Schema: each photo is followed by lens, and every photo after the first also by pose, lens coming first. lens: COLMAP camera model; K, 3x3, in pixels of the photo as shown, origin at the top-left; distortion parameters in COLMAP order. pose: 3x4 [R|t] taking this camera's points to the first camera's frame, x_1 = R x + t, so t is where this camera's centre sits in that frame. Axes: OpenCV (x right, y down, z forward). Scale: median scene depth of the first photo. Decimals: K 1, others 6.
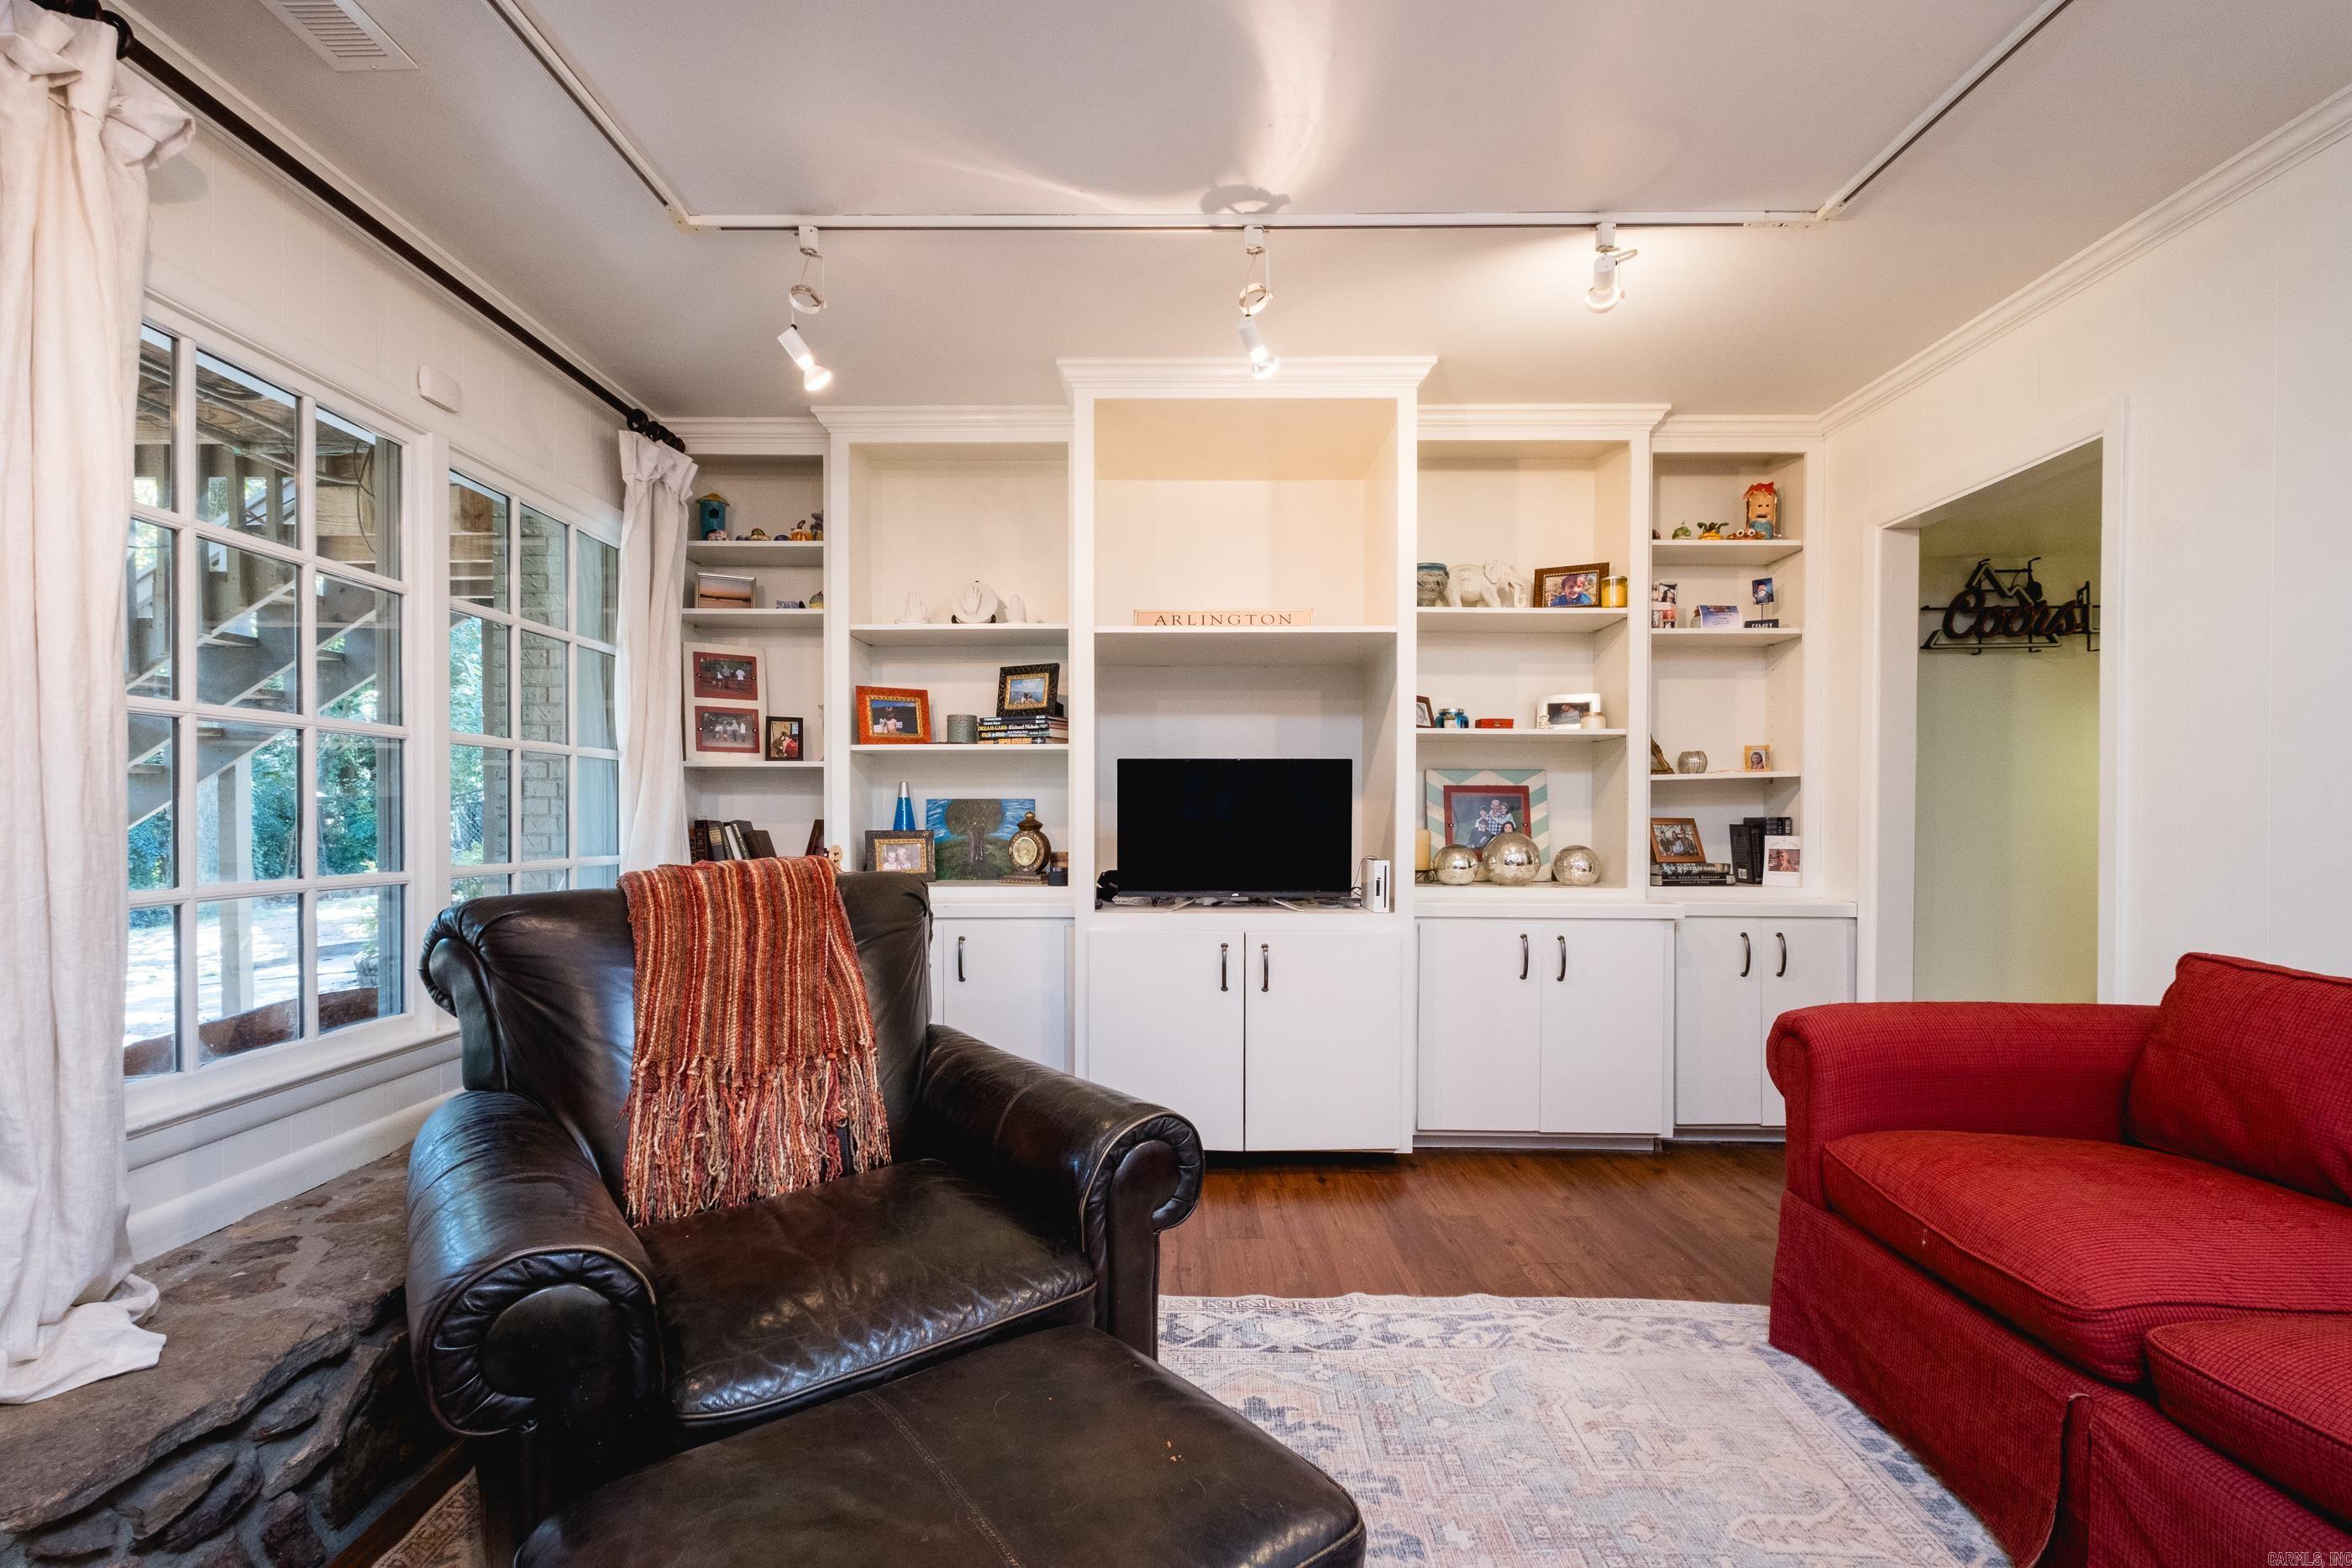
lens RADIAL K [[1028.4, 0, 1173.7], [0, 1028.4, 831.1], [0, 0, 1]] dist [0.006030, -0.004515]
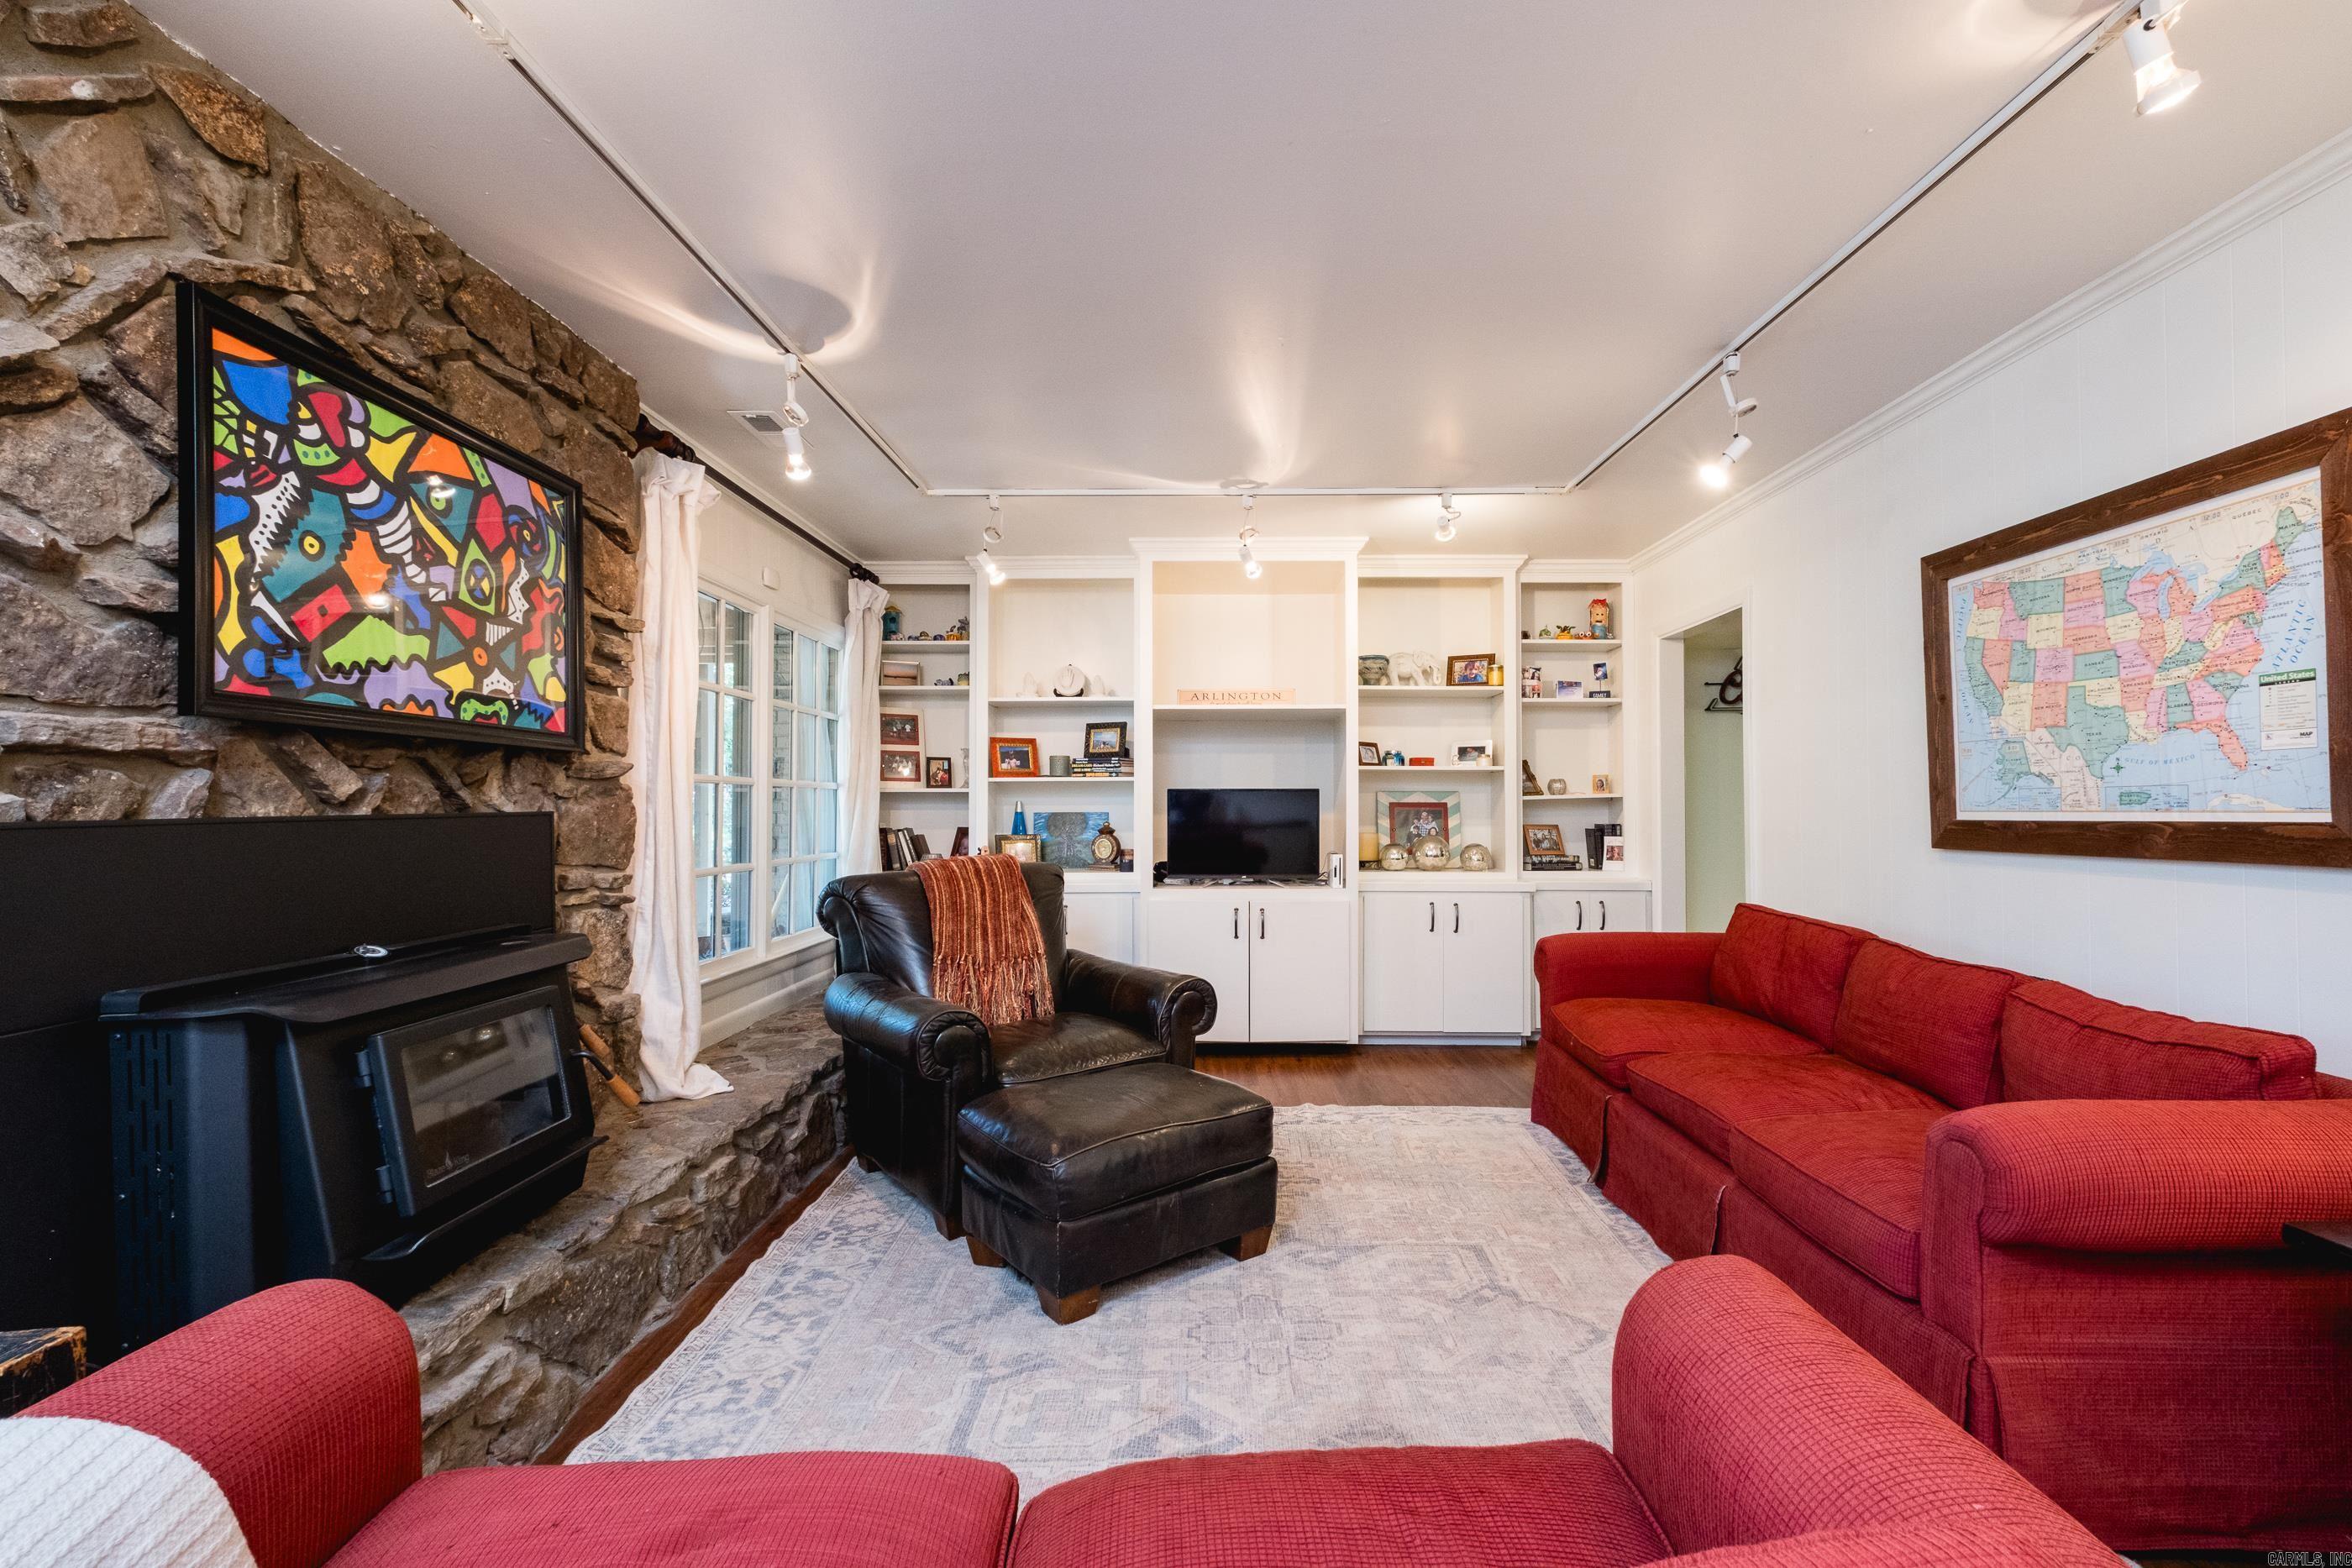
lens RADIAL K [[1028.4, 0, 1214.2], [0, 1028.4, 776.8], [0, 0, 1]] dist [0.006030, -0.004515]
pose [[0.999981, -0.002194, 0.005693, 0.006892], [0.002442, 0.999039, -0.043762, -0.020497], [-0.005592, 0.043775, 0.999026, -0.535446]]
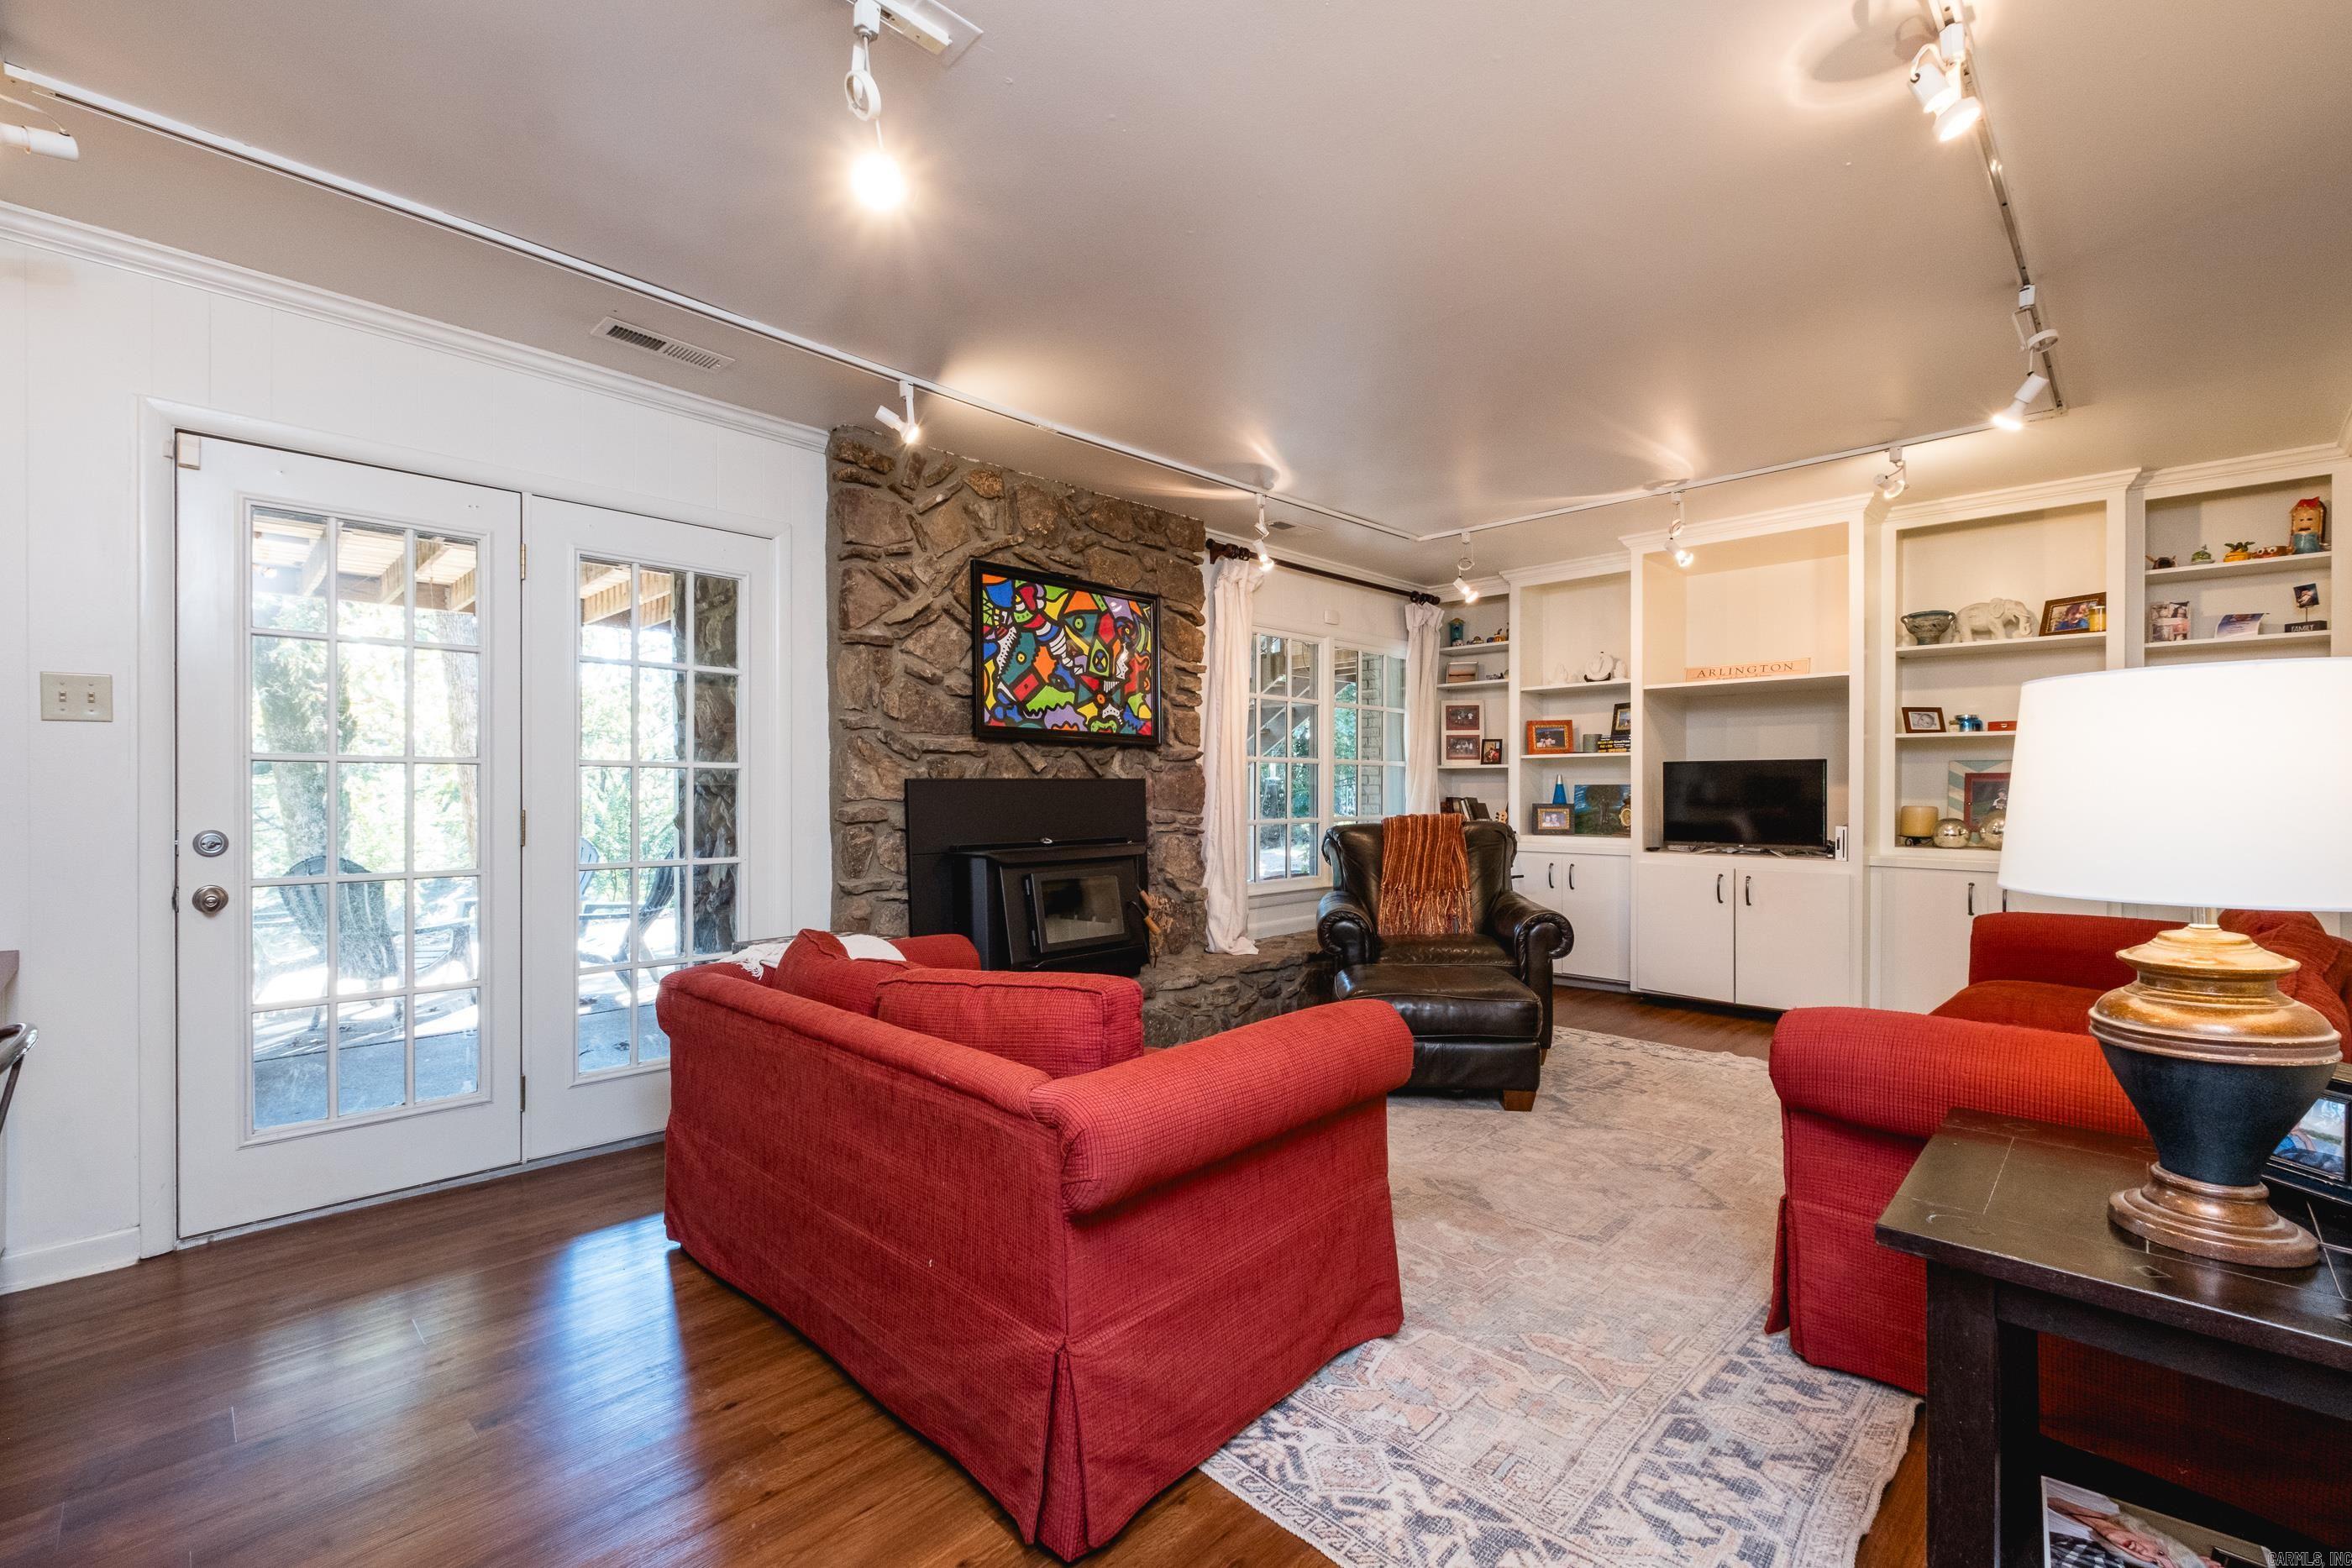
lens RADIAL K [[1028.4, 0, 1166.4], [0, 1028.4, 781.3], [0, 0, 1]] dist [0.006030, -0.004515]
pose [[0.702122, -0.005620, -0.712035, 0.563167], [-0.010897, 0.999767, -0.018635, 0.001378], [0.711974, 0.020843, 0.701897, -0.739757]]
